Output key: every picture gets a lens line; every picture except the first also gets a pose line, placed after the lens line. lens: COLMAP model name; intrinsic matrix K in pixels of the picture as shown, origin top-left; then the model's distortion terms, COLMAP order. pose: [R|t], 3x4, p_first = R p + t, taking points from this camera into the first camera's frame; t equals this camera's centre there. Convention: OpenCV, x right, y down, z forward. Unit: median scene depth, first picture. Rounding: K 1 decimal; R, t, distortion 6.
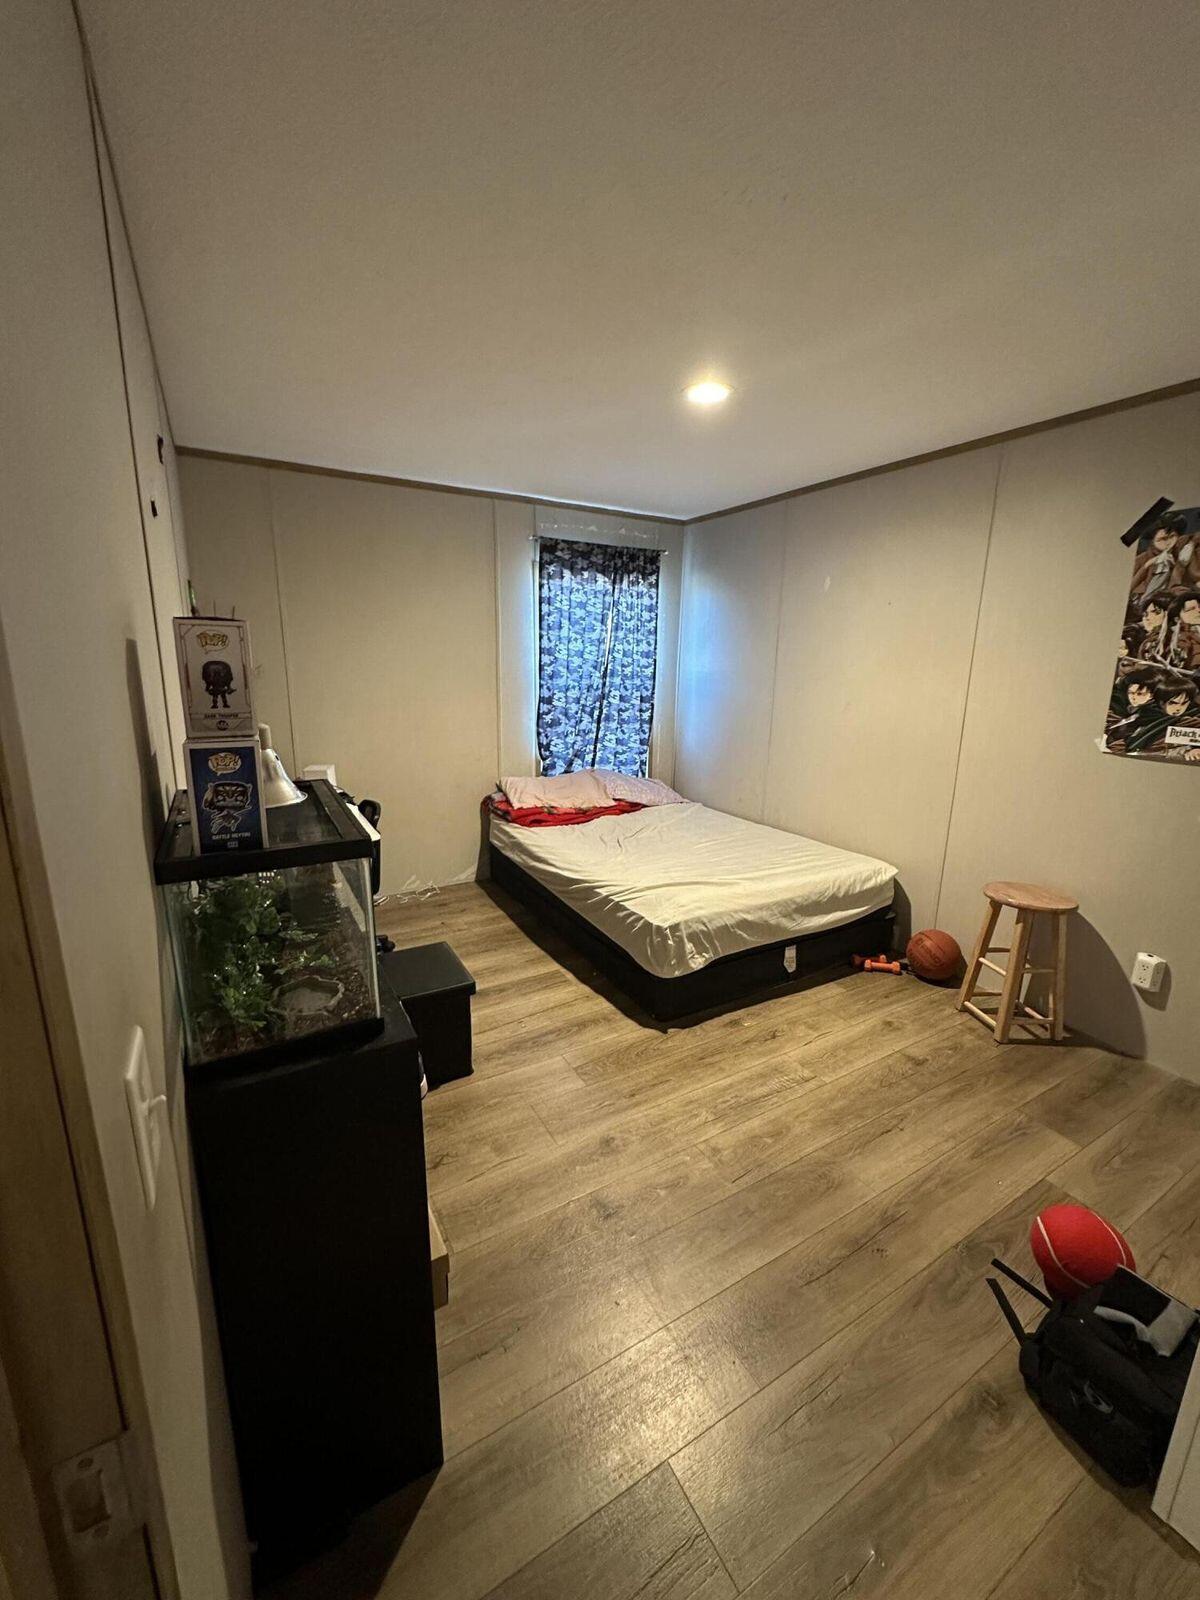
lens RADIAL K [[638.5, 0, 600.0], [0, 638.5, 800.0], [0, 0, 1]] dist [-0.005519, -0.000434]
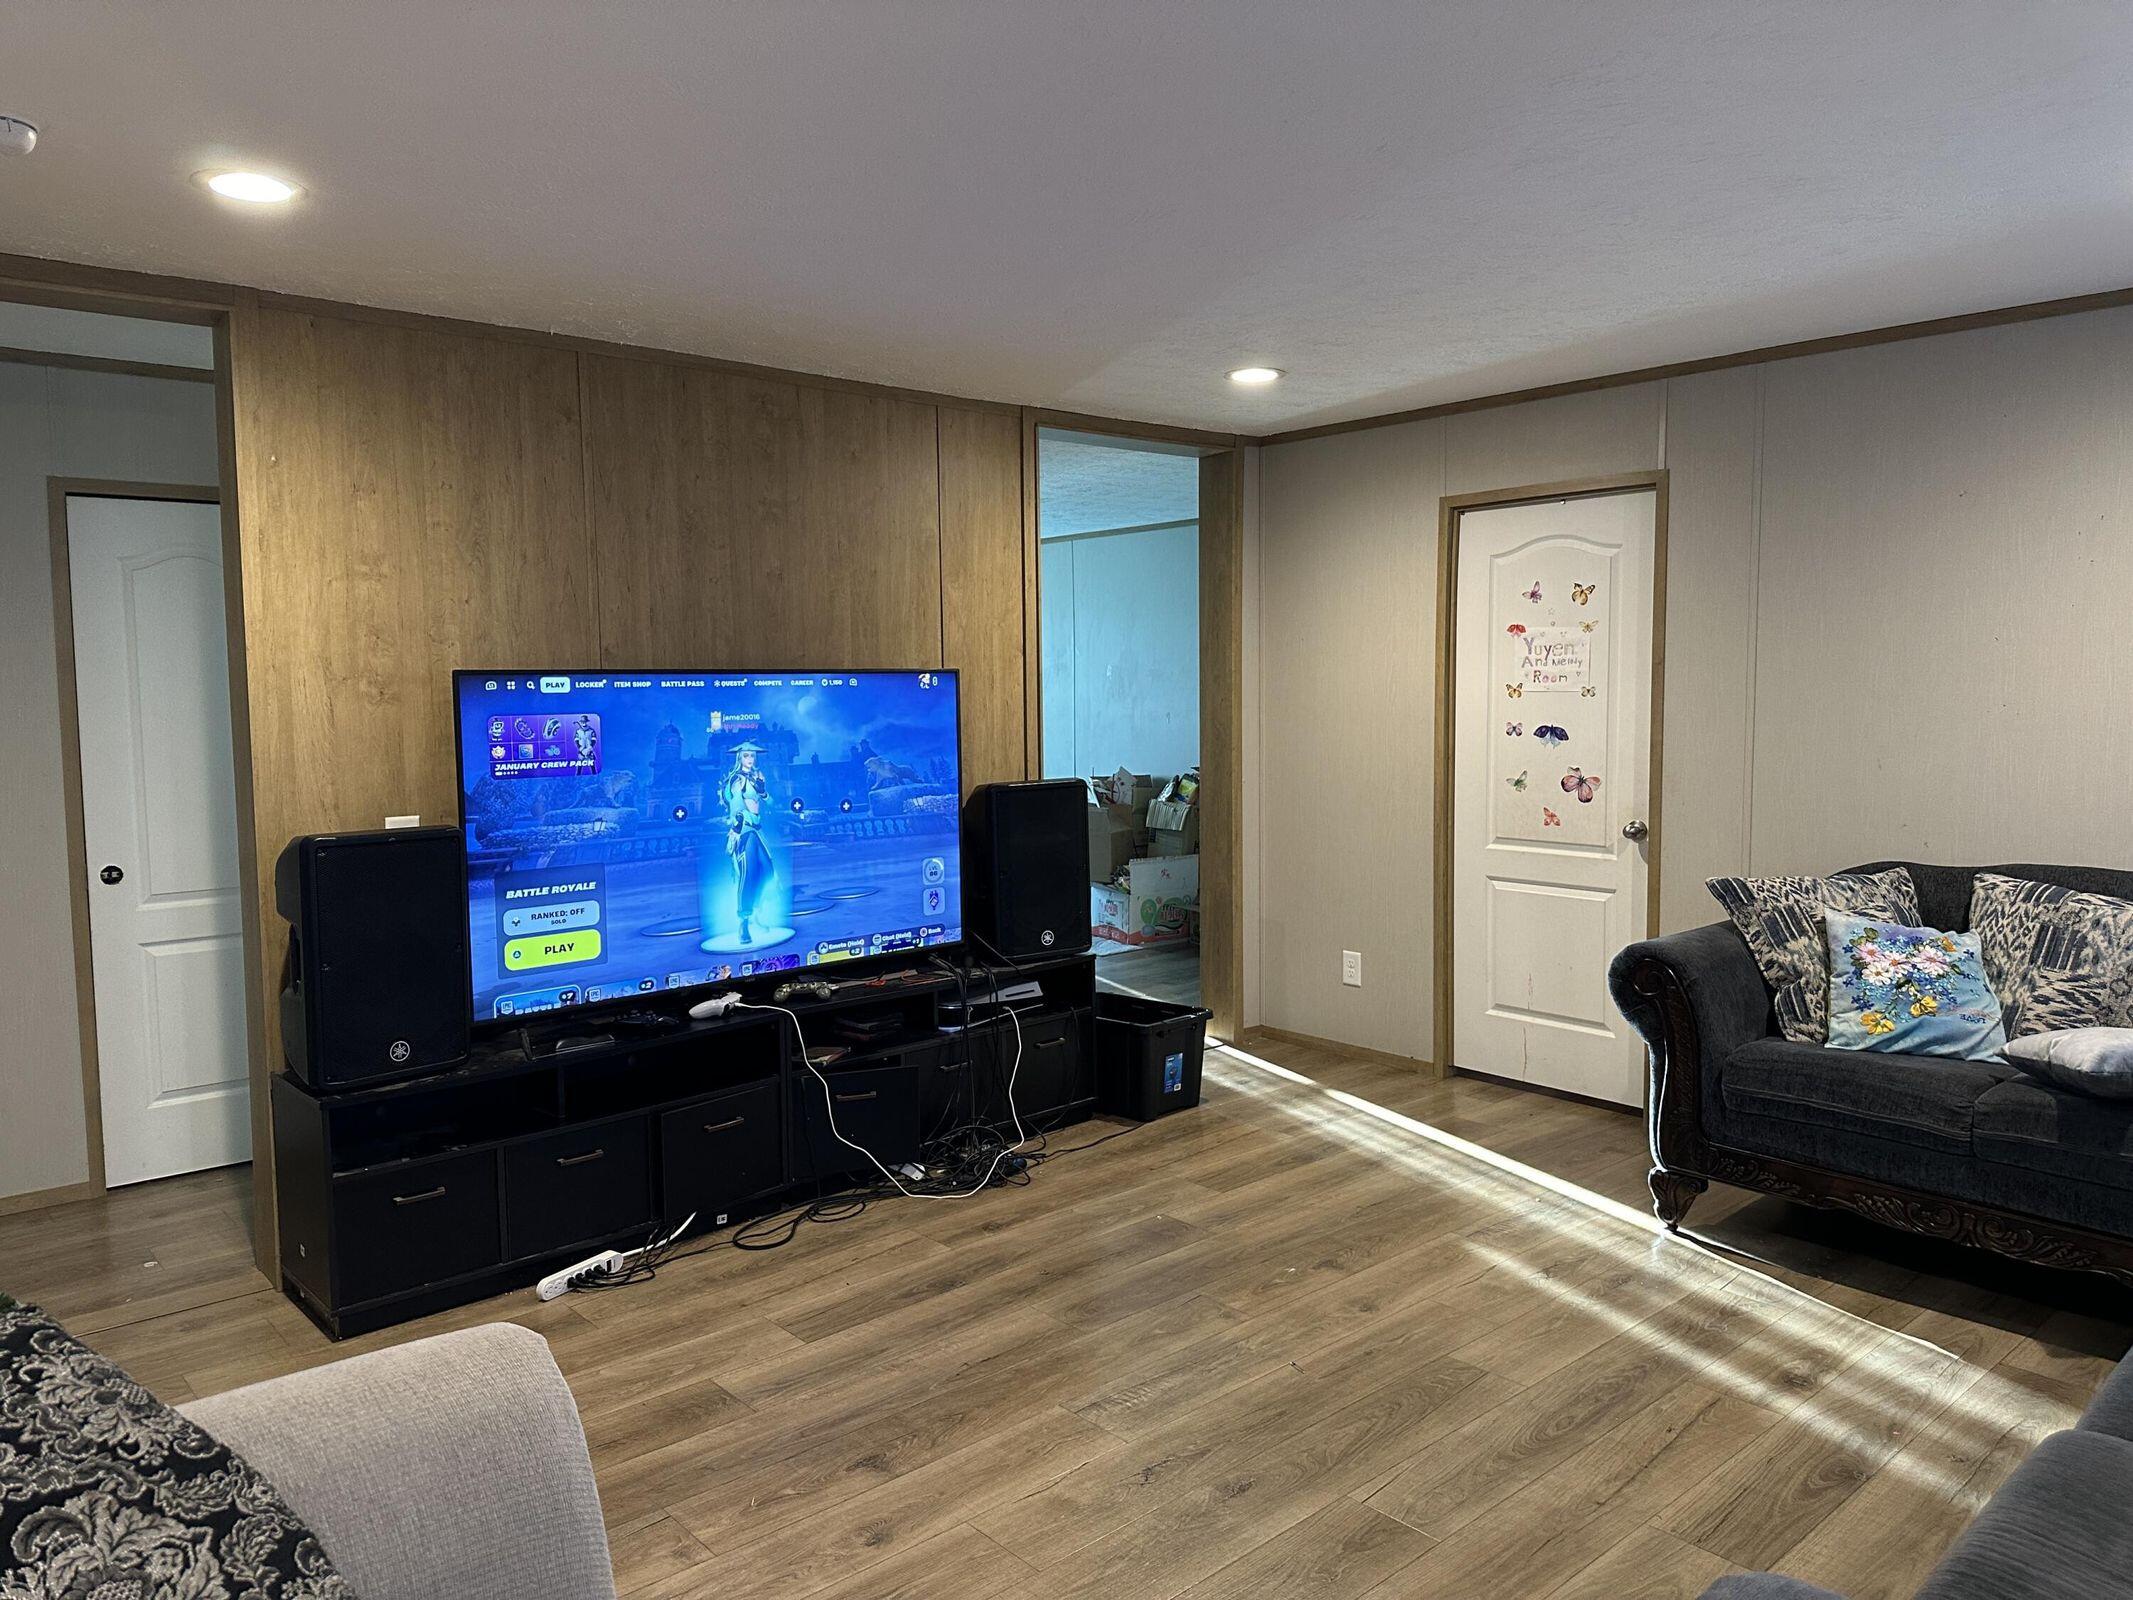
lens RADIAL K [[1496.4, 0, 1079.5], [0, 1496.4, 763.9], [0, 0, 1]] dist [0.174053, -0.275352]
pose [[-0.979265, 0.012435, -0.202200, 0.607607], [-0.044513, 0.960512, 0.274653, -0.483184], [0.197631, 0.277959, -0.940043, 2.128357]]
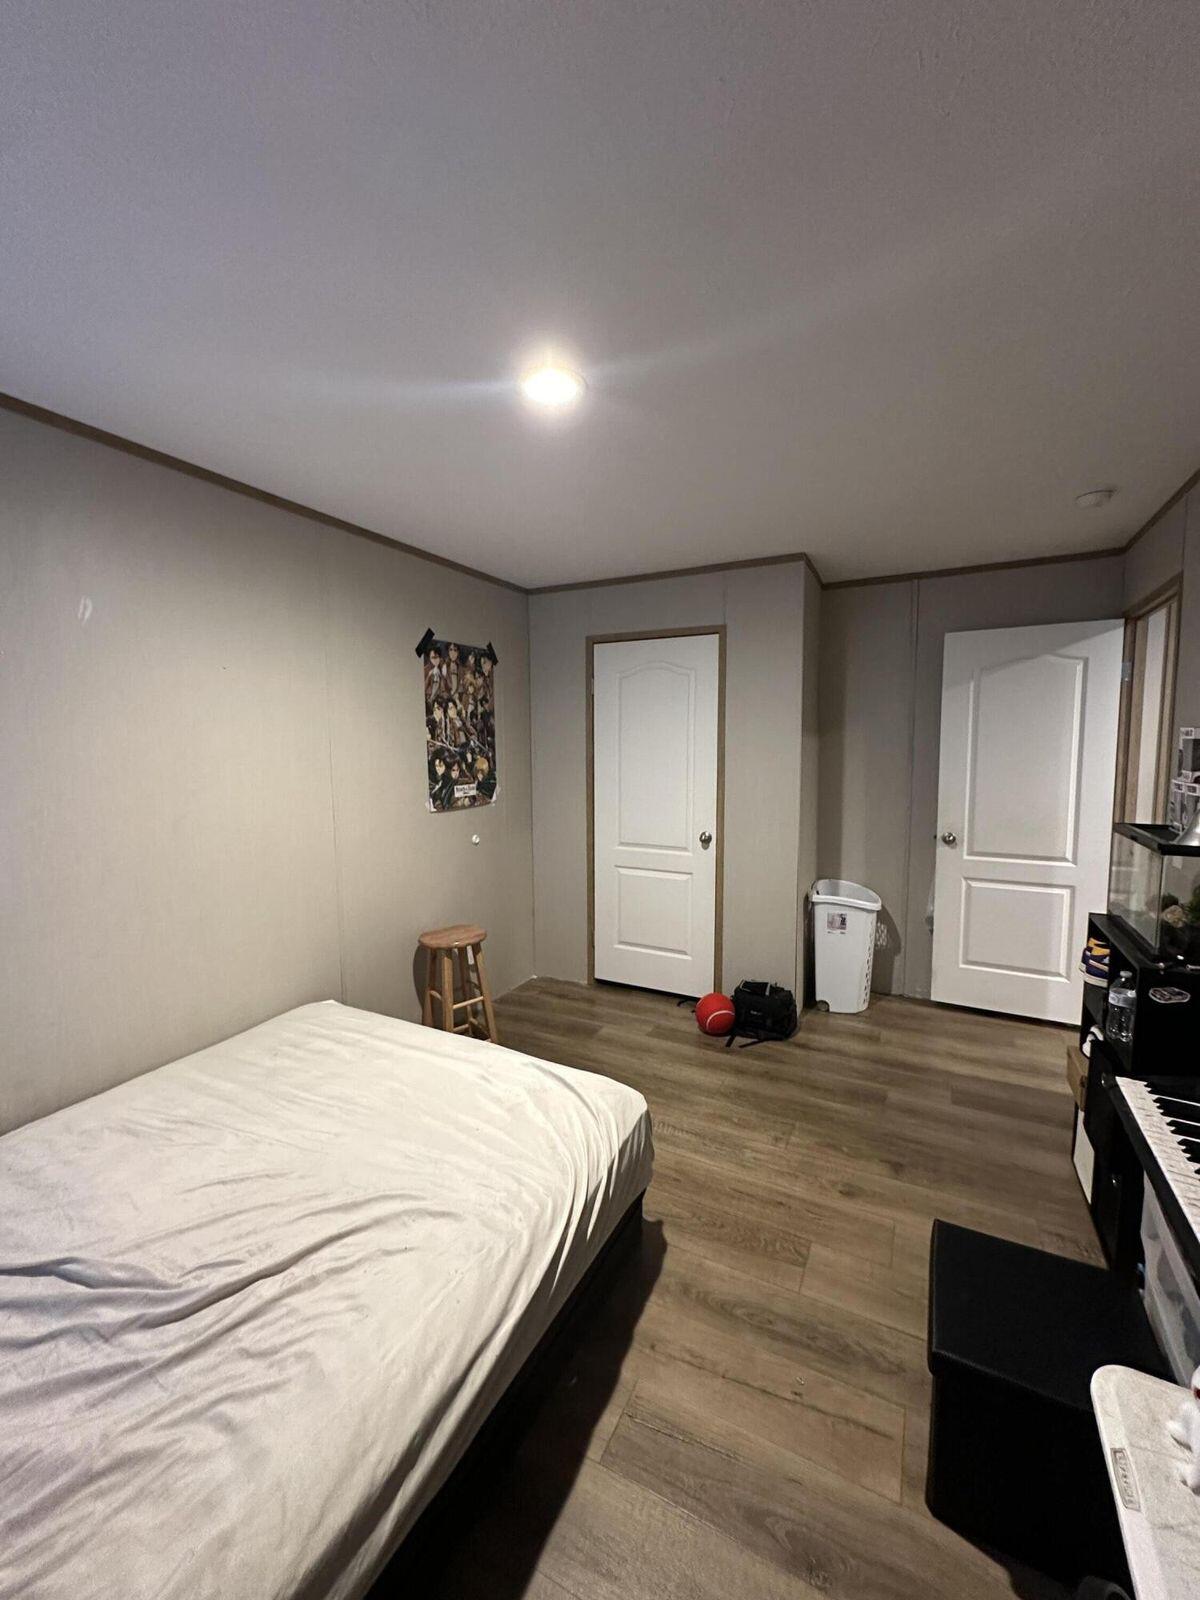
lens RADIAL K [[638.5, 0, 600.0], [0, 638.5, 800.0], [0, 0, 1]] dist [-0.005519, -0.000434]
pose [[-0.540898, -0.084786, 0.836804, -0.517620], [0.183538, 0.959031, 0.215807, -0.341315], [-0.820818, 0.270315, -0.503177, 1.475066]]
